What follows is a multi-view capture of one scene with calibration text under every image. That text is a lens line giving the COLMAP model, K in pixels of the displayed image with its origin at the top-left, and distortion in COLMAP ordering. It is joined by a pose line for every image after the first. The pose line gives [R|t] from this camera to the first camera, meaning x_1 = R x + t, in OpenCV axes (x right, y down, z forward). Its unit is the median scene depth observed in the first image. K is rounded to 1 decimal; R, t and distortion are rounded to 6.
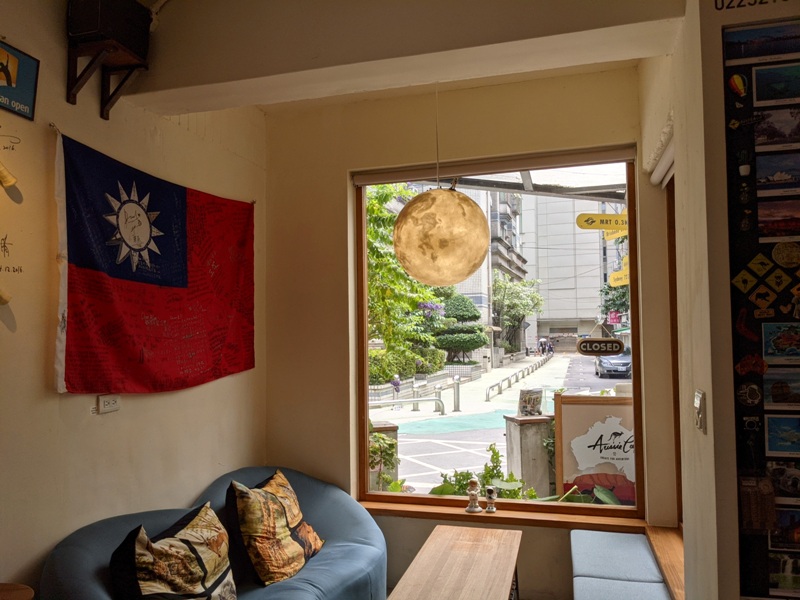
lens RADIAL K [[631.3, 0, 396.9], [0, 631.3, 309.8], [0, 0, 1]] dist [0.061873, -0.091596]
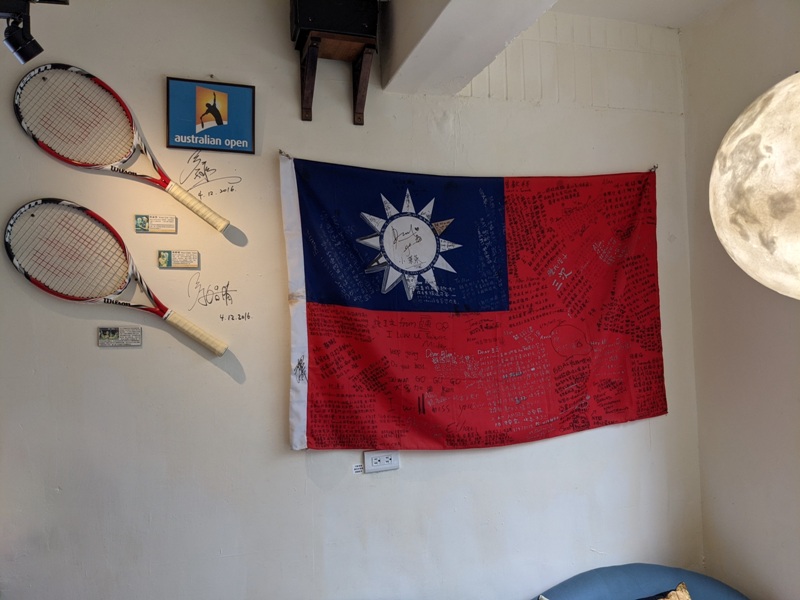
lens RADIAL K [[631.3, 0, 397.0], [0, 631.3, 303.6], [0, 0, 1]] dist [0.061873, -0.091596]
pose [[0.551451, -0.036277, -0.833418, 0.254895], [0.055728, 0.998424, -0.006586, -0.051434], [0.832344, -0.042813, 0.552604, 0.544067]]
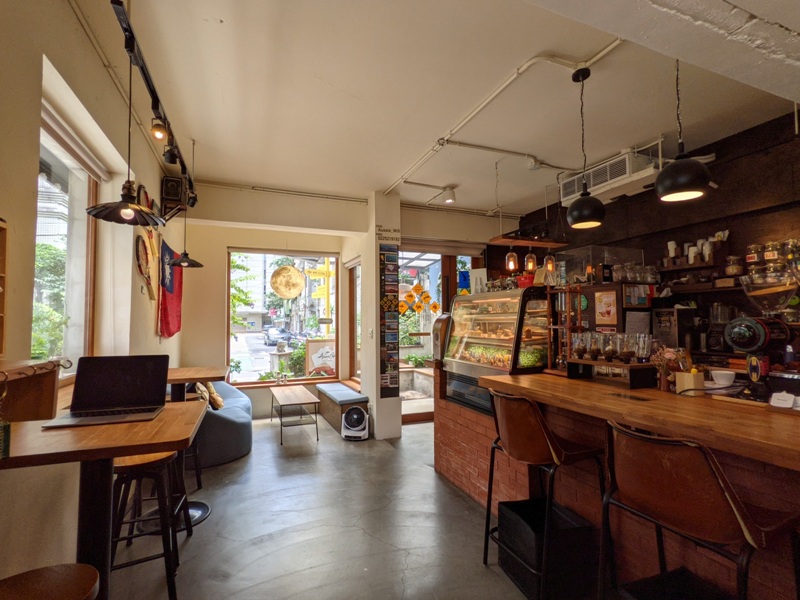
lens RADIAL K [[386.2, 0, 398.2], [0, 386.2, 303.1], [0, 0, 1]] dist [0.000509, 0.001308]
pose [[0.789463, 0.035327, 0.612781, -0.627741], [-0.028751, 0.999375, -0.020573, 0.005786], [-0.613124, -0.001377, 0.789985, -0.733890]]
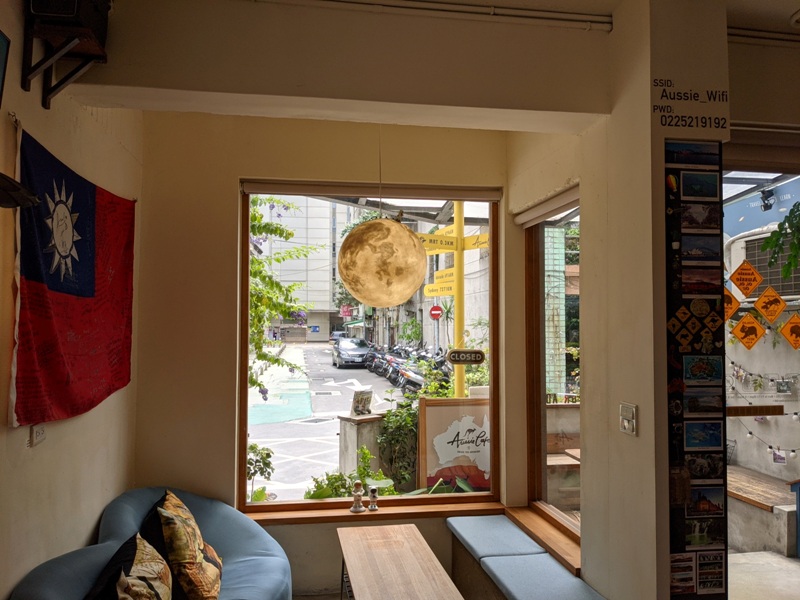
lens RADIAL K [[631.3, 0, 405.4], [0, 631.3, 299.7], [0, 0, 1]] dist [0.061873, -0.091596]
pose [[0.904312, 0.032905, 0.425602, -0.361574], [-0.033091, 0.999428, -0.006958, -0.045100], [-0.425588, -0.007791, 0.904884, -0.002218]]
